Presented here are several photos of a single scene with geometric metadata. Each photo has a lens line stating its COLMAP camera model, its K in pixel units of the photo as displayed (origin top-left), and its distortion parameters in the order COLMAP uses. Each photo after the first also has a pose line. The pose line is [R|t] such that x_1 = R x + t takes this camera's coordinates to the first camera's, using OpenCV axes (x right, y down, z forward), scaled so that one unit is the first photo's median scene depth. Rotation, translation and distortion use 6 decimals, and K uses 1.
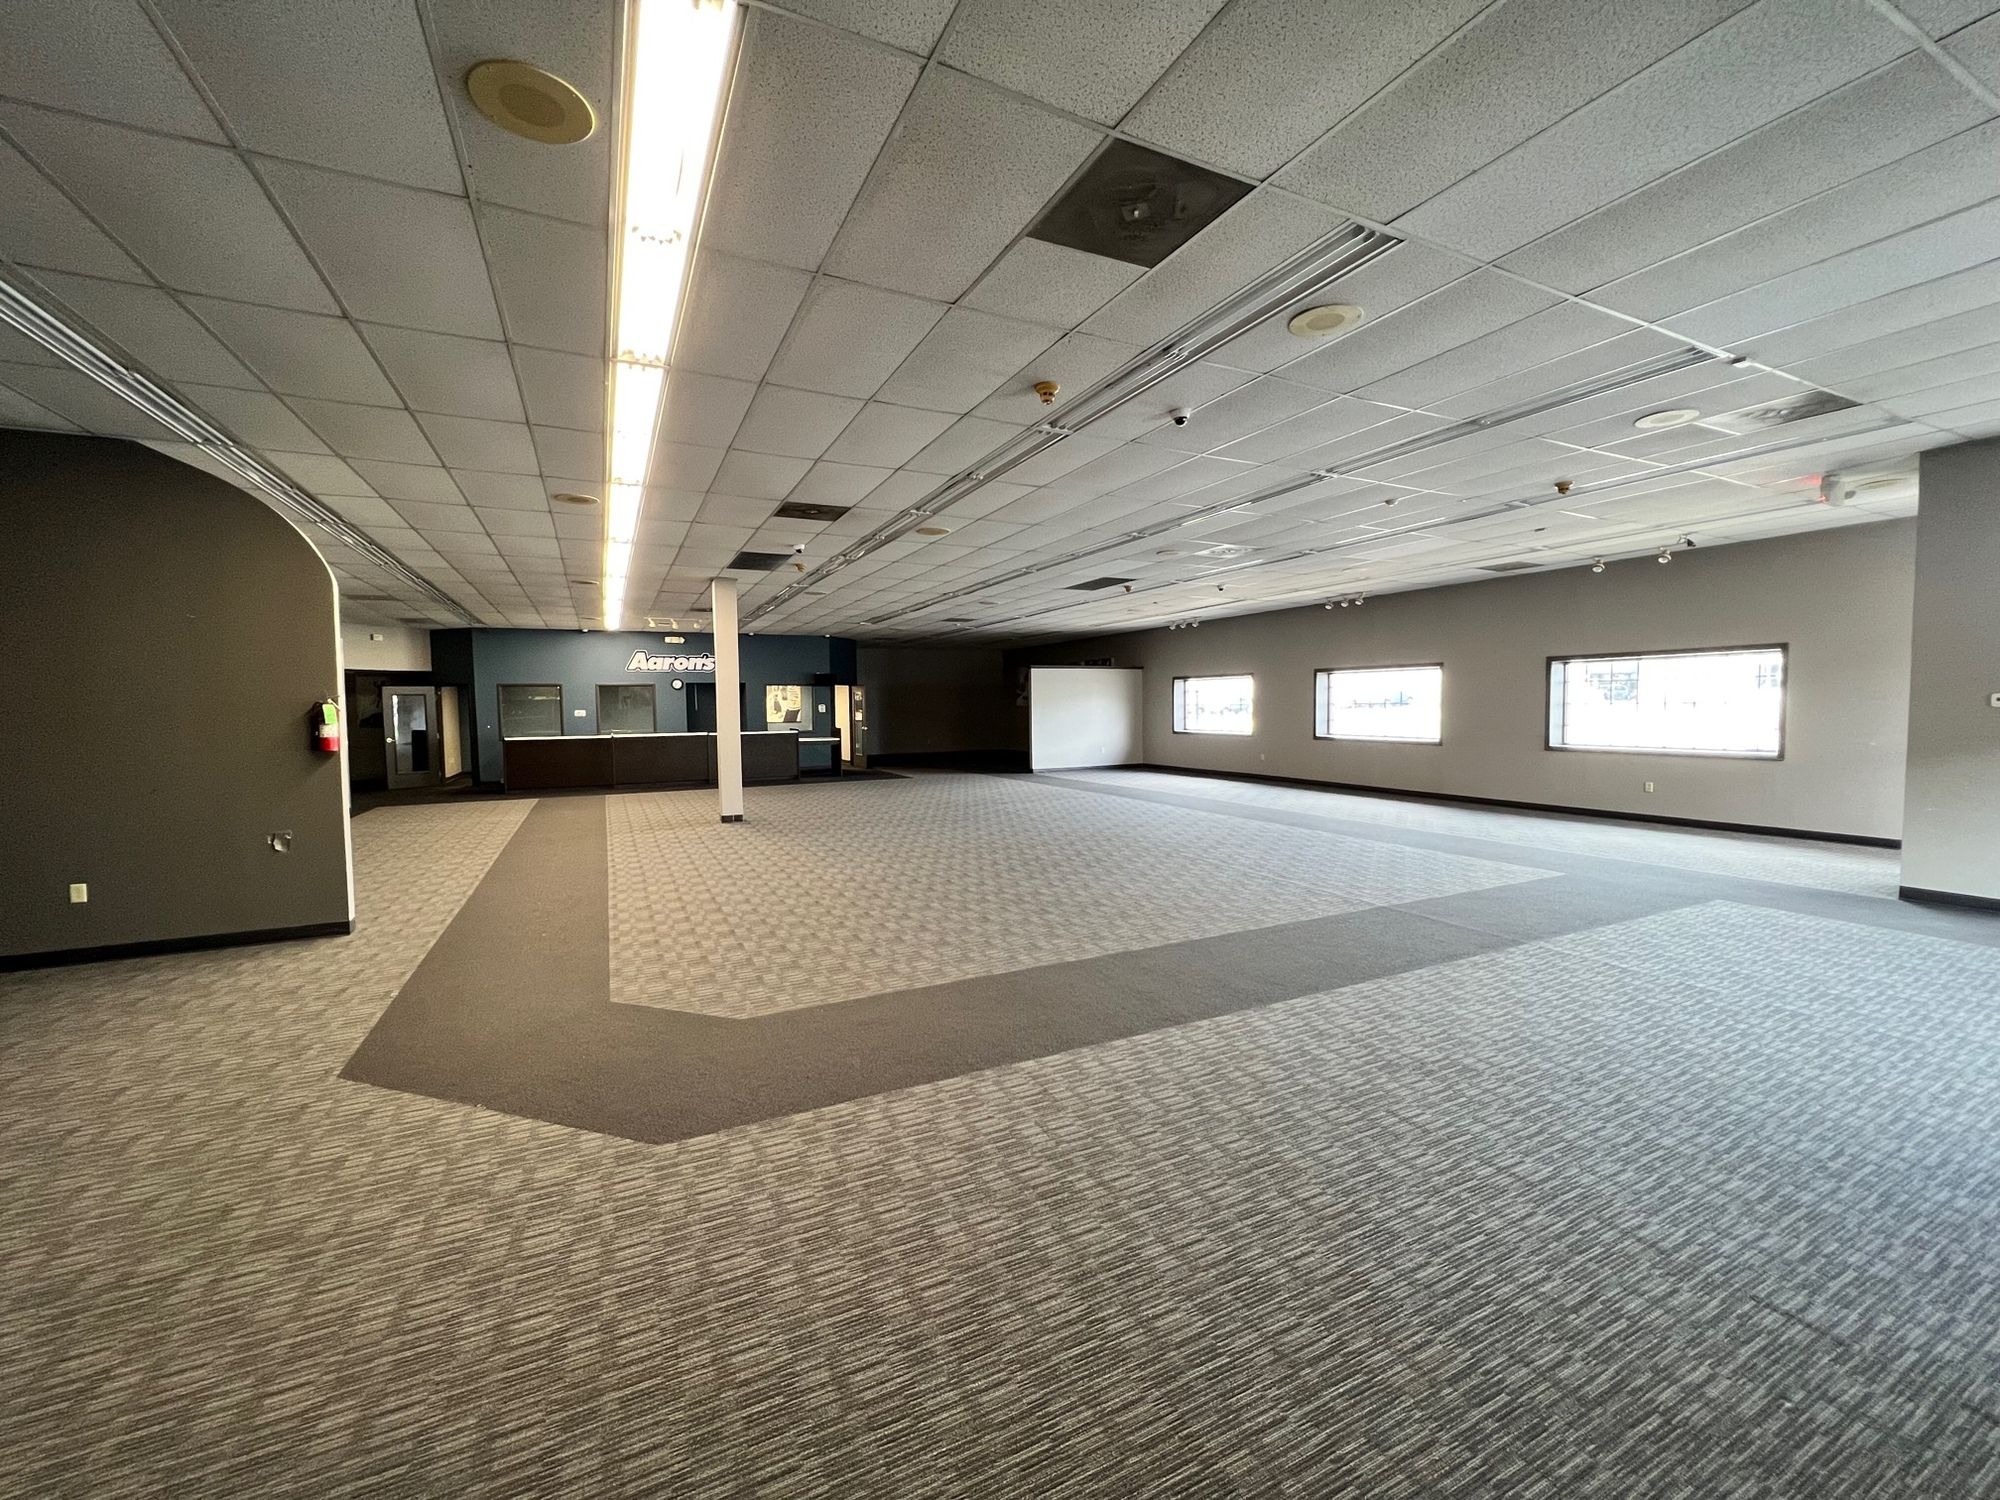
lens RADIAL K [[804.0, 0, 995.1], [0, 804.0, 746.8], [0, 0, 1]] dist [0.002121, 0.000019]
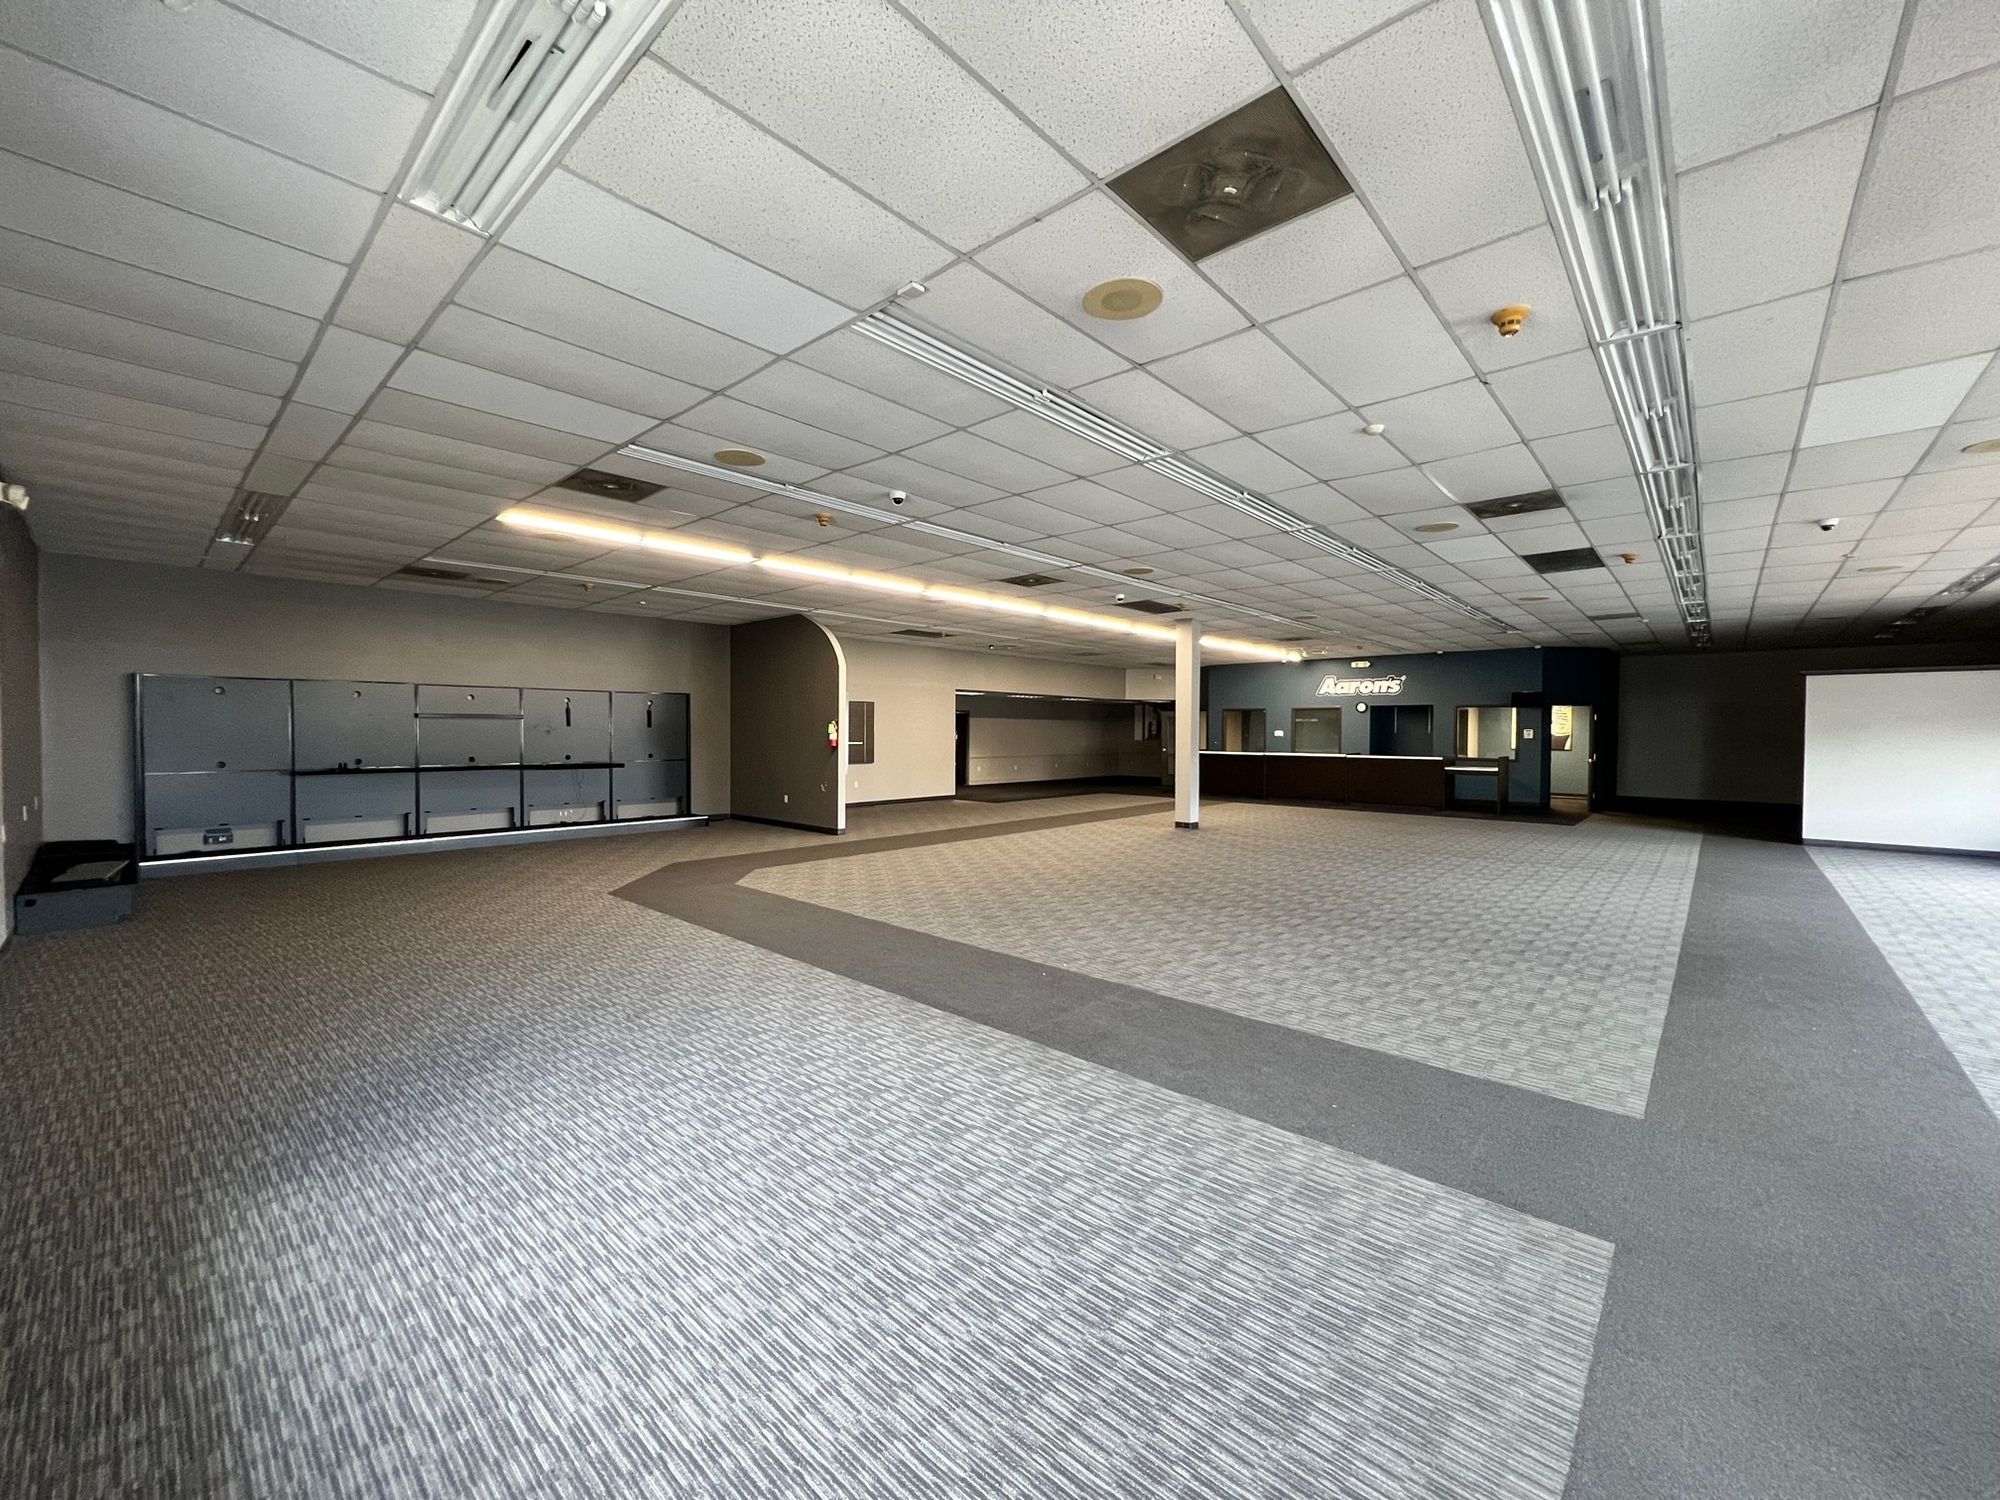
lens RADIAL K [[804.0, 0, 998.4], [0, 804.0, 750.2], [0, 0, 1]] dist [0.002121, 0.000019]
pose [[0.373702, 0.041611, -0.926615, 0.449650], [-0.060627, 0.997953, 0.020364, -0.018271], [0.925565, 0.048568, 0.375460, 0.215405]]
